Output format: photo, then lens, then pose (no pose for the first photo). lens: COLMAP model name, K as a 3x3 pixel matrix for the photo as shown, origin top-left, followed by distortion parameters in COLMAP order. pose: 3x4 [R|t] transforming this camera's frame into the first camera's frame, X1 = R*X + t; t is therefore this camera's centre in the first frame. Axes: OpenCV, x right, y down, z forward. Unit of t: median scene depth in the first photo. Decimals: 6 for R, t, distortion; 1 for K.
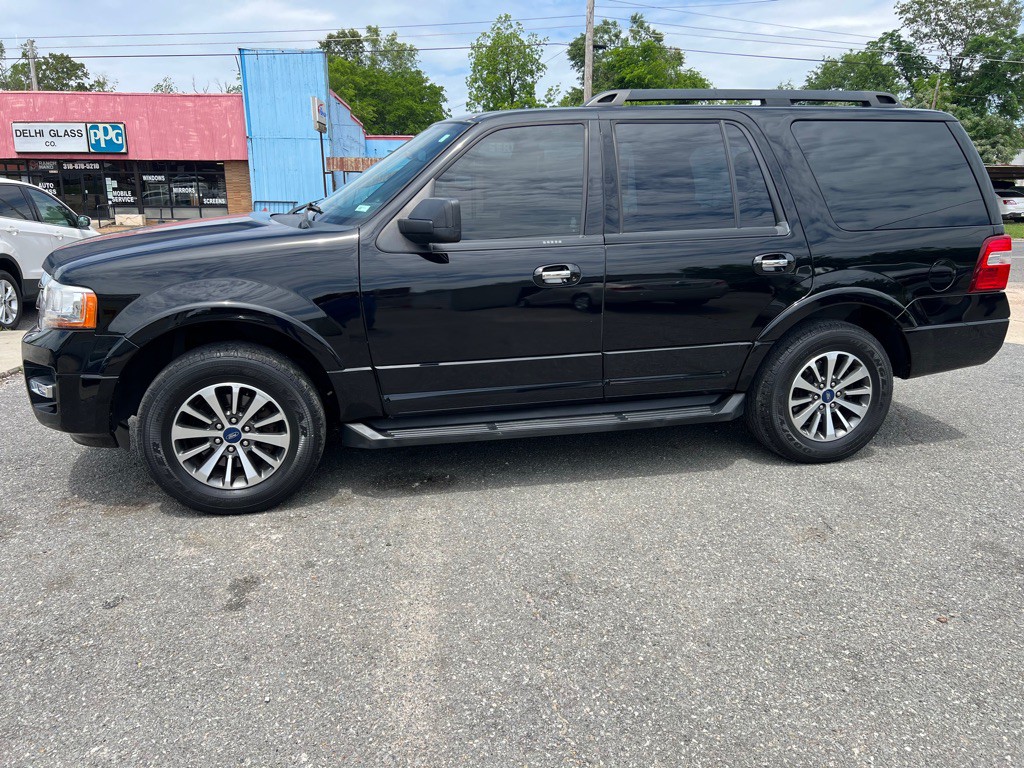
lens RADIAL K [[771.7, 0, 512.1], [0, 771.7, 379.4], [0, 0, 1]] dist [0.052342, -0.056079]
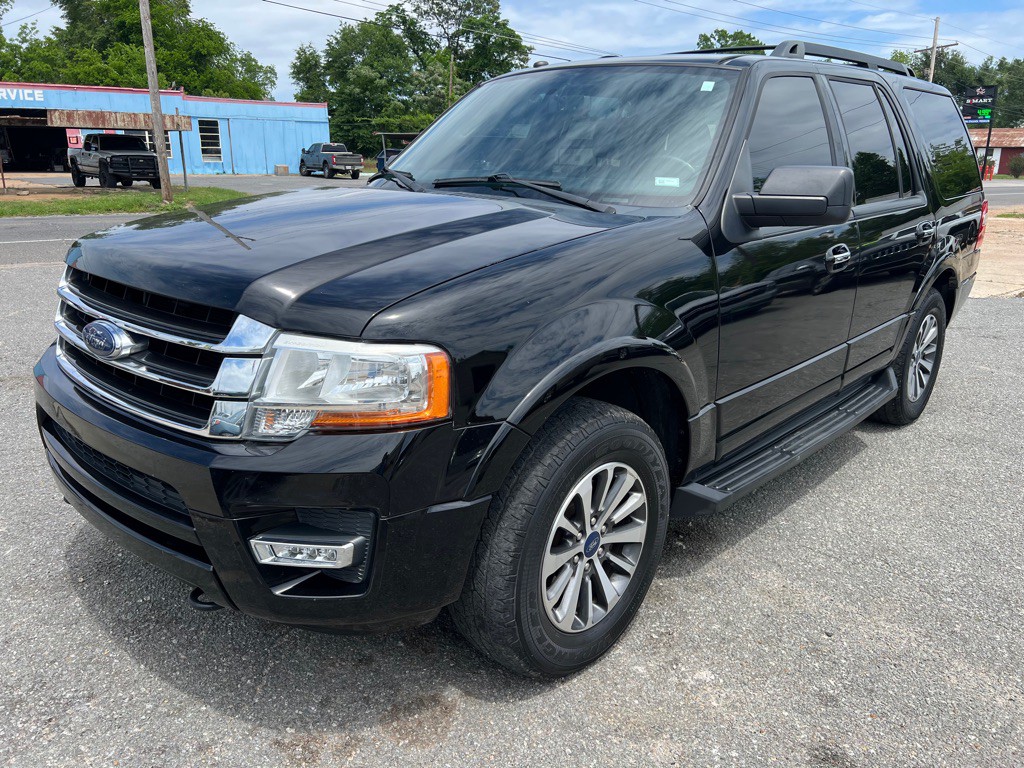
lens RADIAL K [[771.7, 0, 509.4], [0, 771.7, 379.3], [0, 0, 1]] dist [0.052342, -0.056079]
pose [[0.827124, -0.147068, 0.542436, -0.040161], [0.123119, 0.989126, 0.080441, -0.006584], [-0.548368, 0.000249, 0.836237, 0.027445]]
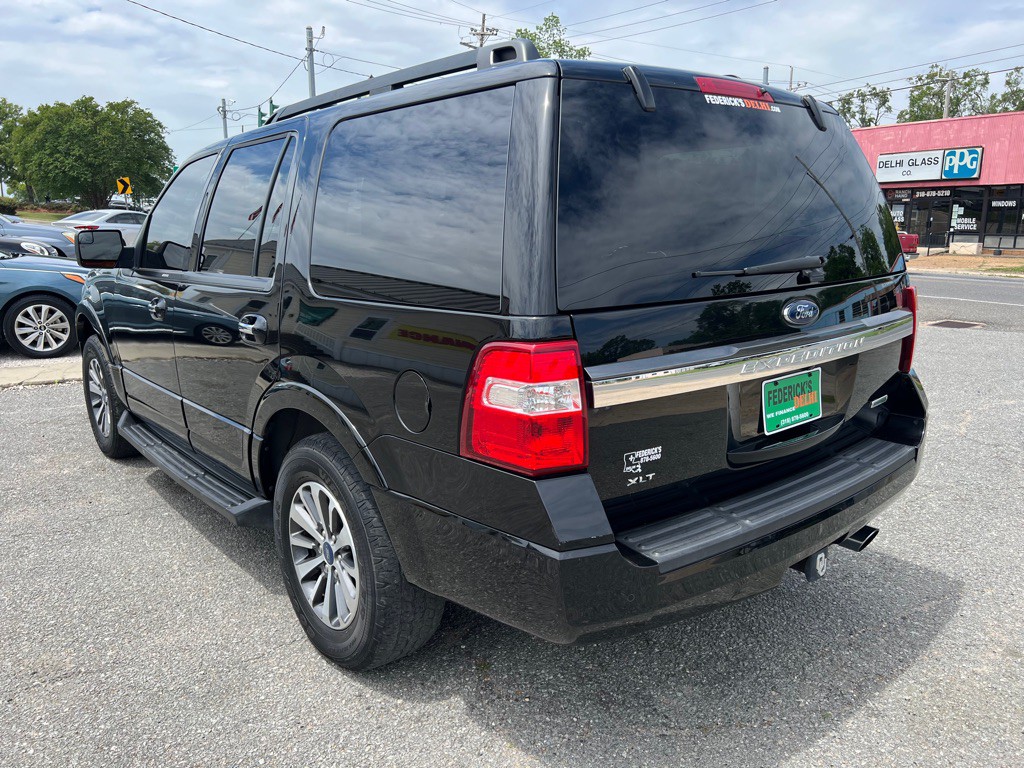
lens RADIAL K [[771.7, 0, 509.1], [0, 771.7, 383.0], [0, 0, 1]] dist [0.052342, -0.056079]
pose [[0.442743, 0.184756, -0.877408, 0.064390], [-0.209550, 0.972763, 0.099095, -0.013249], [0.871819, 0.139987, 0.469399, 0.052712]]
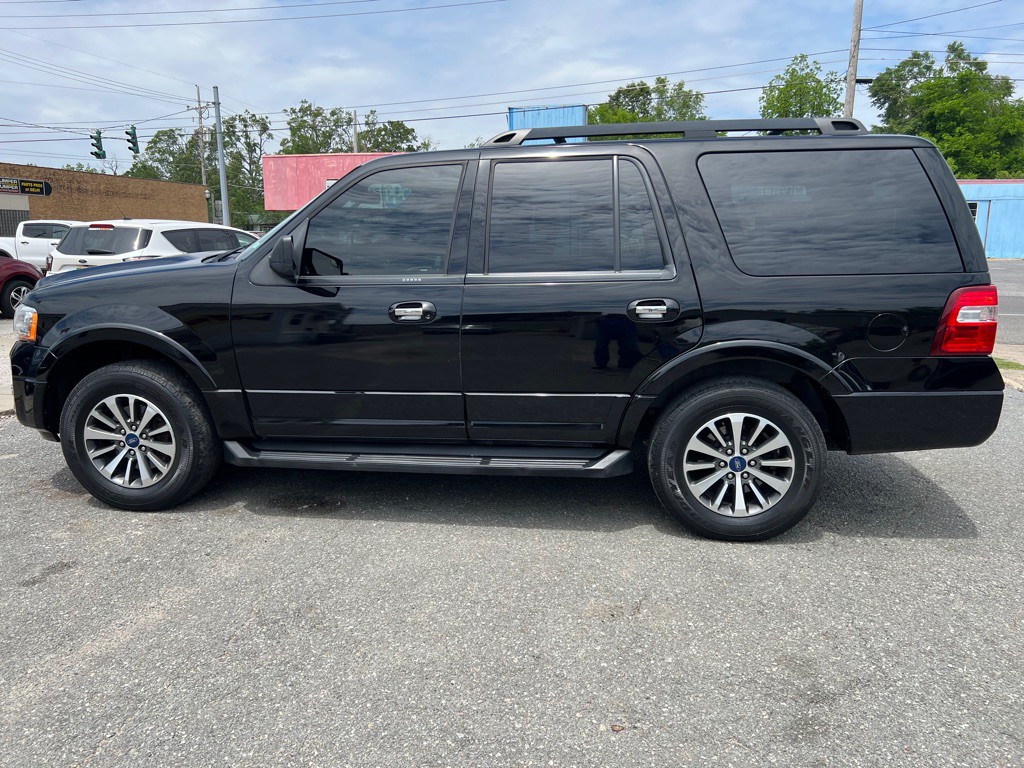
lens RADIAL K [[771.7, 0, 511.6], [0, 771.7, 383.7], [0, 0, 1]] dist [0.052342, -0.056079]
pose [[0.933880, 0.067996, -0.351062, 0.030341], [-0.086091, 0.995630, -0.036175, -0.000983], [0.347068, 0.064007, 0.935653, 0.006190]]
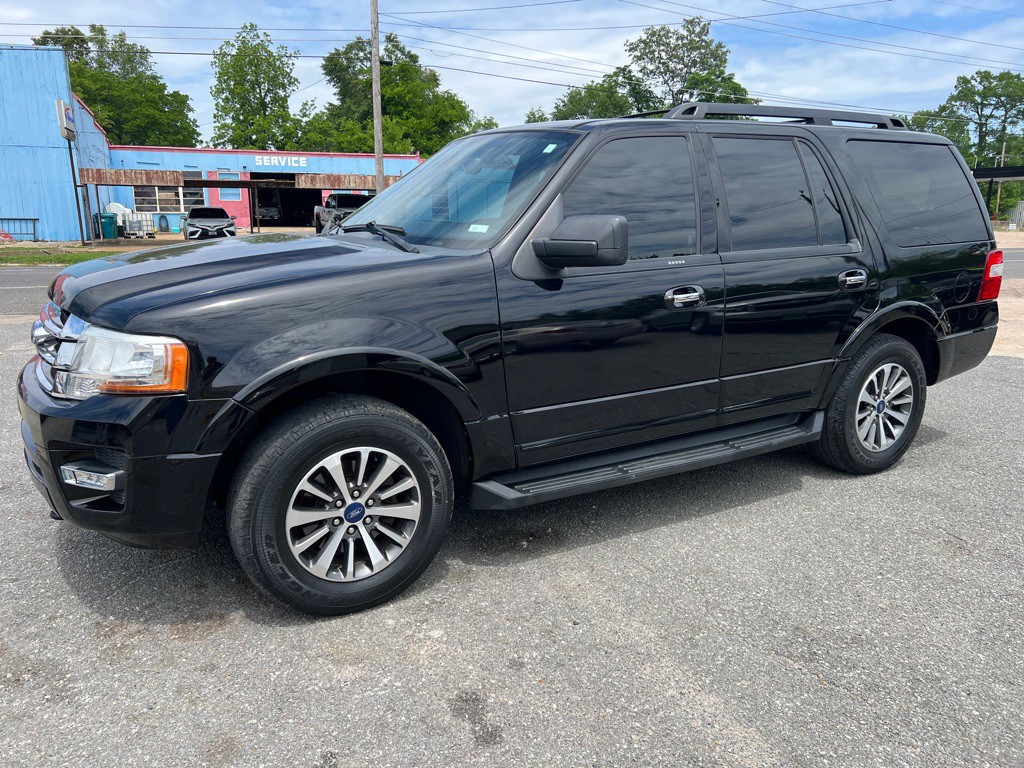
lens RADIAL K [[771.7, 0, 507.8], [0, 771.7, 377.1], [0, 0, 1]] dist [0.052342, -0.056079]
pose [[0.953479, -0.061329, 0.295154, -0.023642], [0.068470, 0.997556, -0.013908, -0.002433], [-0.293580, 0.033470, 0.955349, 0.010354]]
